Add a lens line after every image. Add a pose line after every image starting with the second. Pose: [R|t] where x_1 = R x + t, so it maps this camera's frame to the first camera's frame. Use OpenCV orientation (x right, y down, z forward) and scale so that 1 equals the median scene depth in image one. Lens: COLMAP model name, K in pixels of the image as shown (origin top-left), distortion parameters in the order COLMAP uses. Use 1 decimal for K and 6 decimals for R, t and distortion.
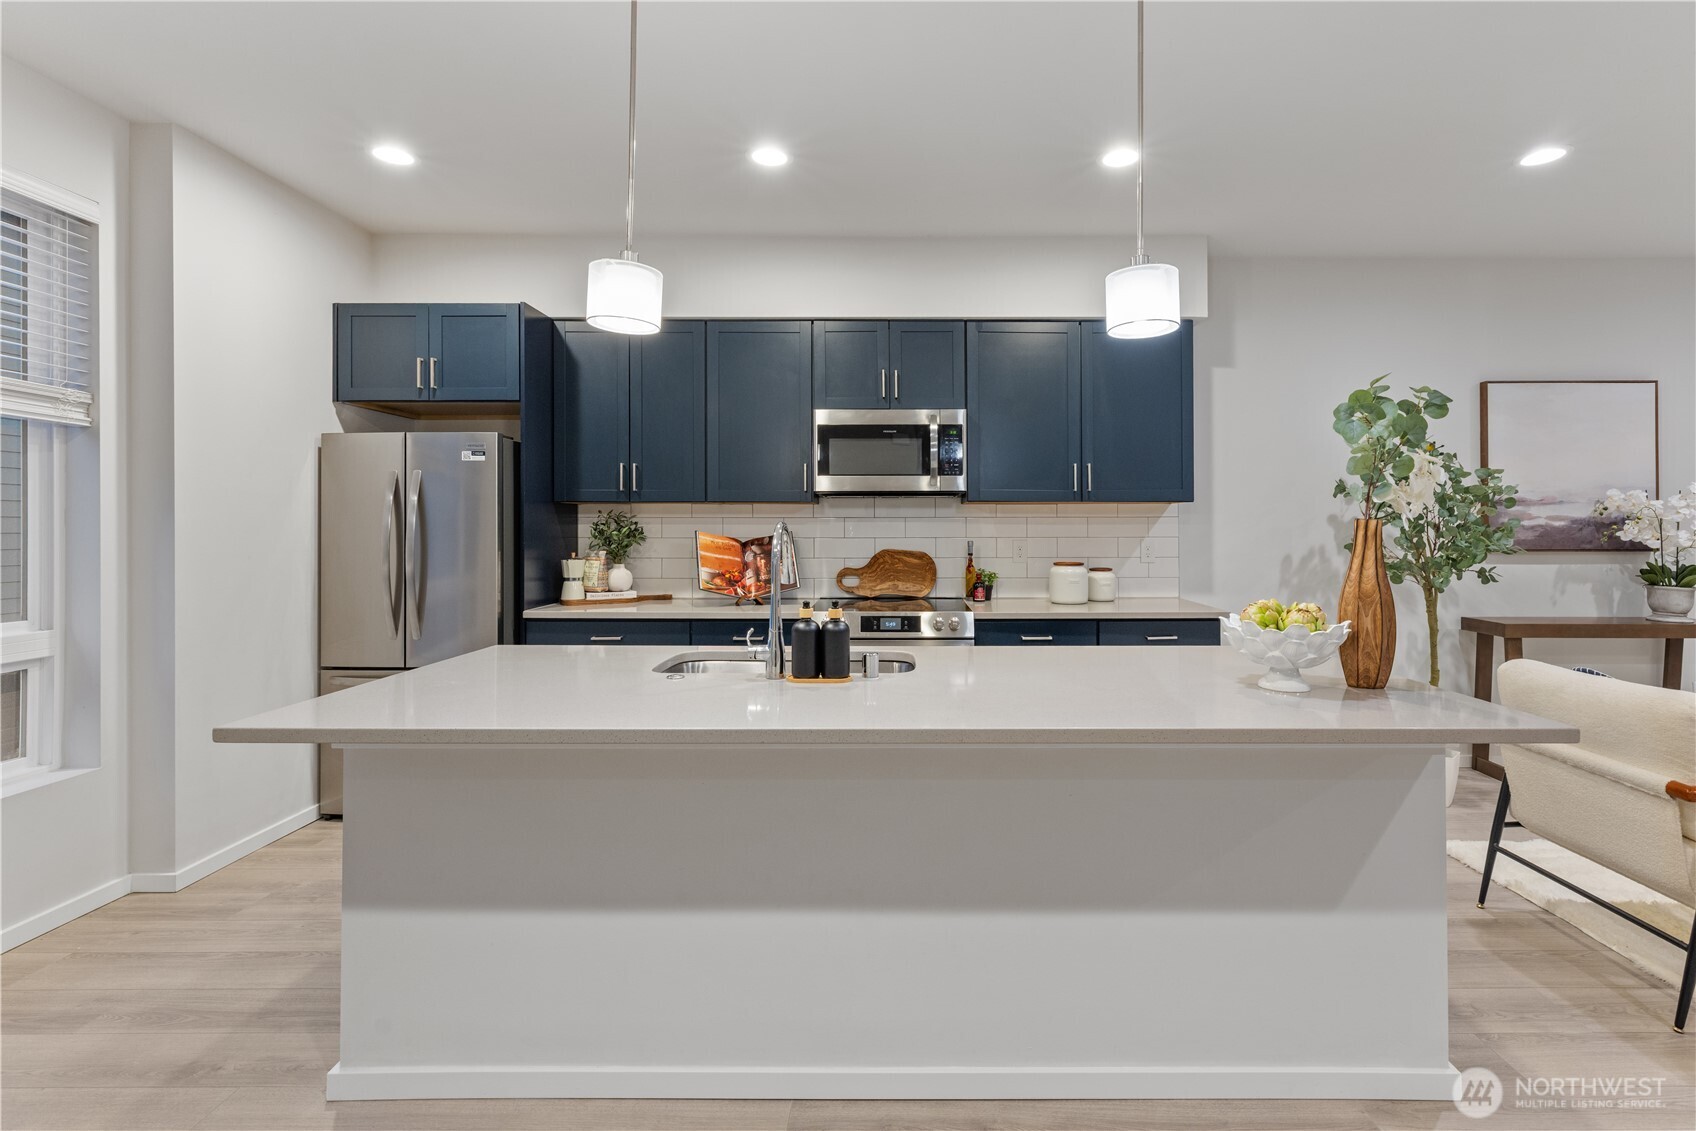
lens RADIAL K [[769.7, 0, 851.2], [0, 769.7, 529.3], [0, 0, 1]] dist [0.000915, 0.000187]
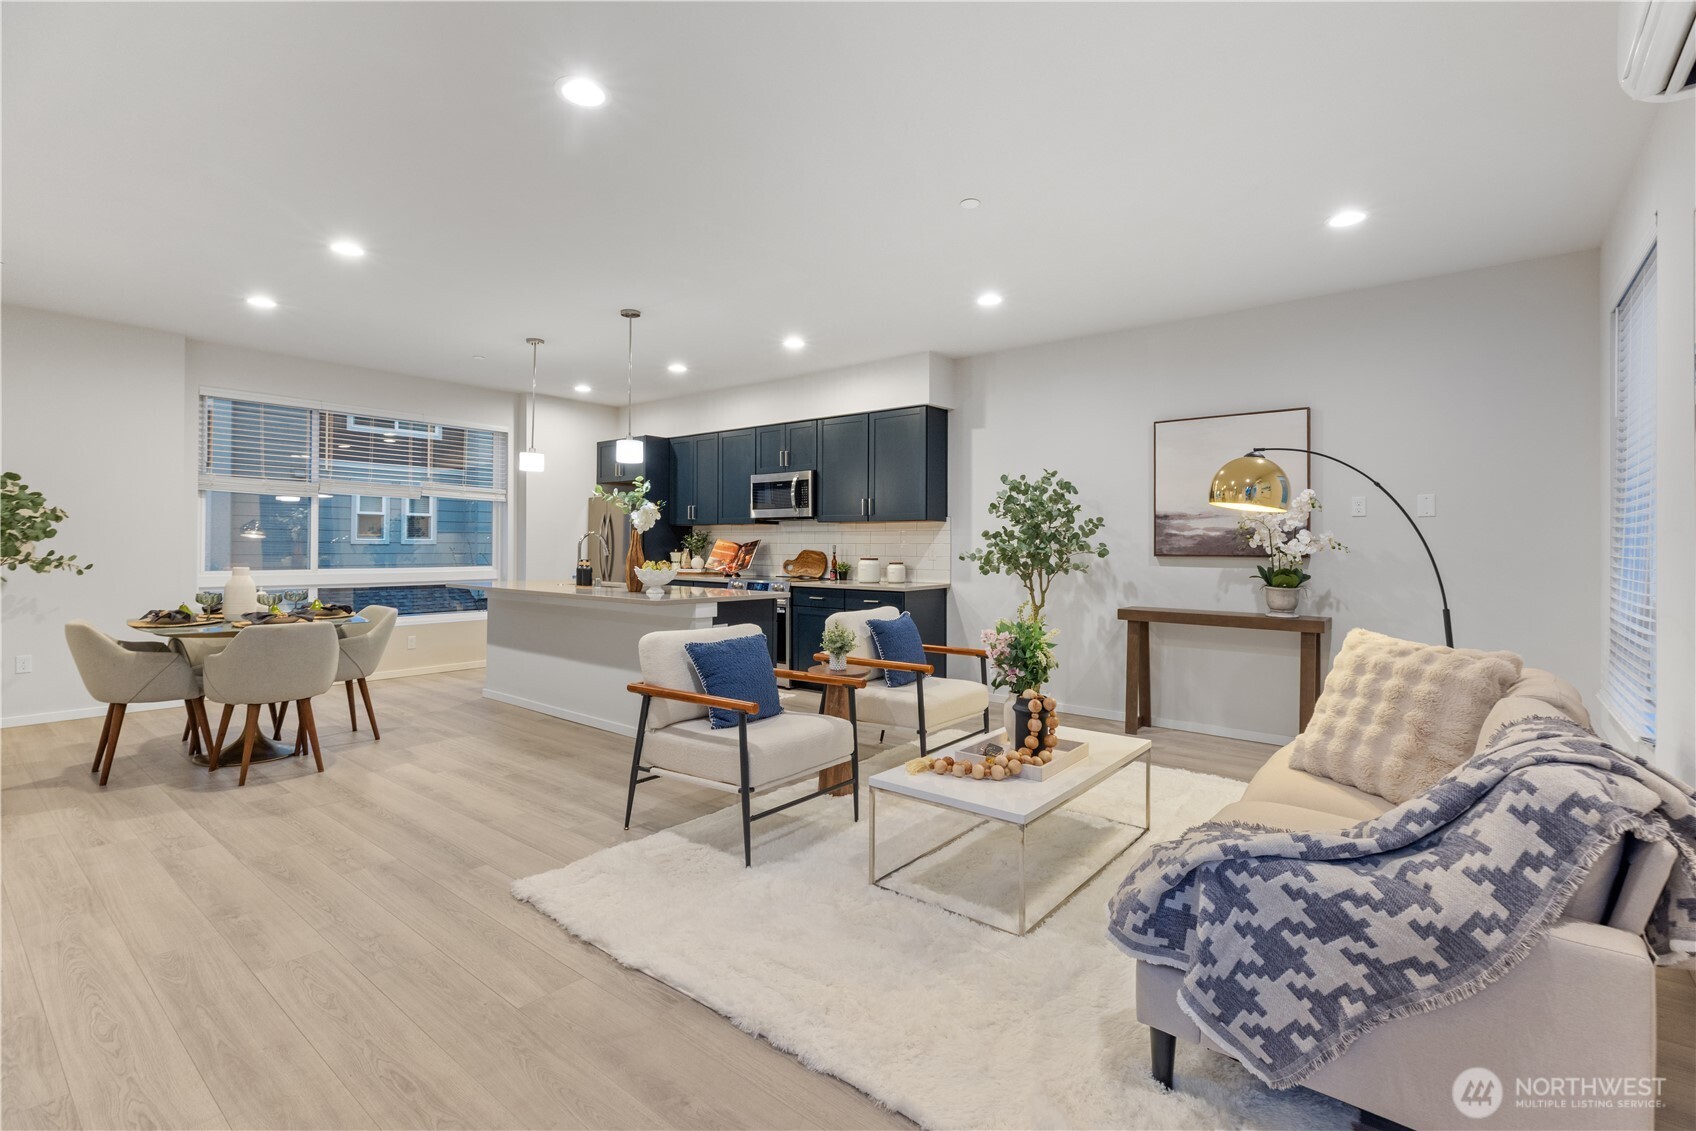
lens RADIAL K [[764.0, 0, 848.0], [0, 764.0, 565.5], [0, 0, 1]] dist [-0.000476, -0.000031]
pose [[0.778067, 0.021757, -0.627804, 1.262694], [-0.009096, 0.999685, 0.023372, 0.020427], [0.628115, -0.012475, 0.778020, -0.309342]]
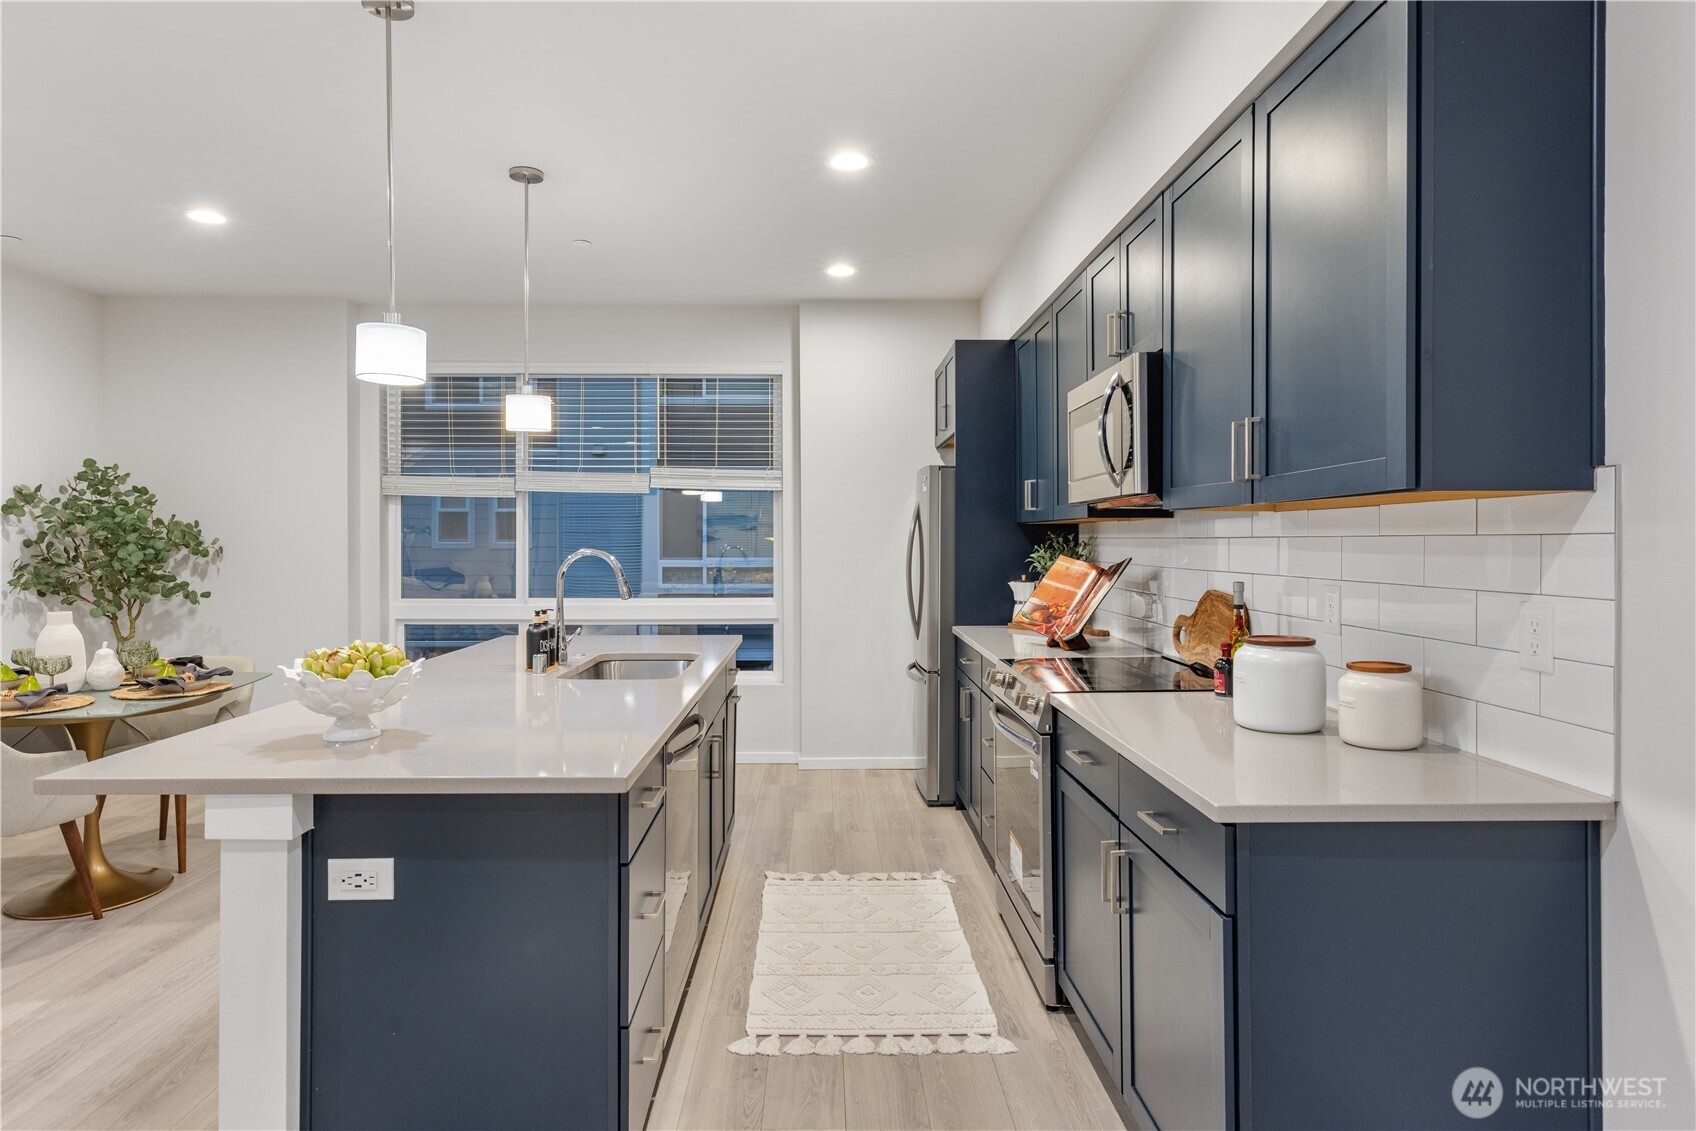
lens RADIAL K [[969.7, 0, 842.4], [0, 969.7, 539.3], [0, 0, 1]] dist [0.000712, 0.000377]
pose [[0.024482, -0.001217, -0.999700, 0.834544], [-0.002912, 0.999995, -0.001289, -0.012865], [0.999696, 0.002943, 0.024478, 0.714642]]
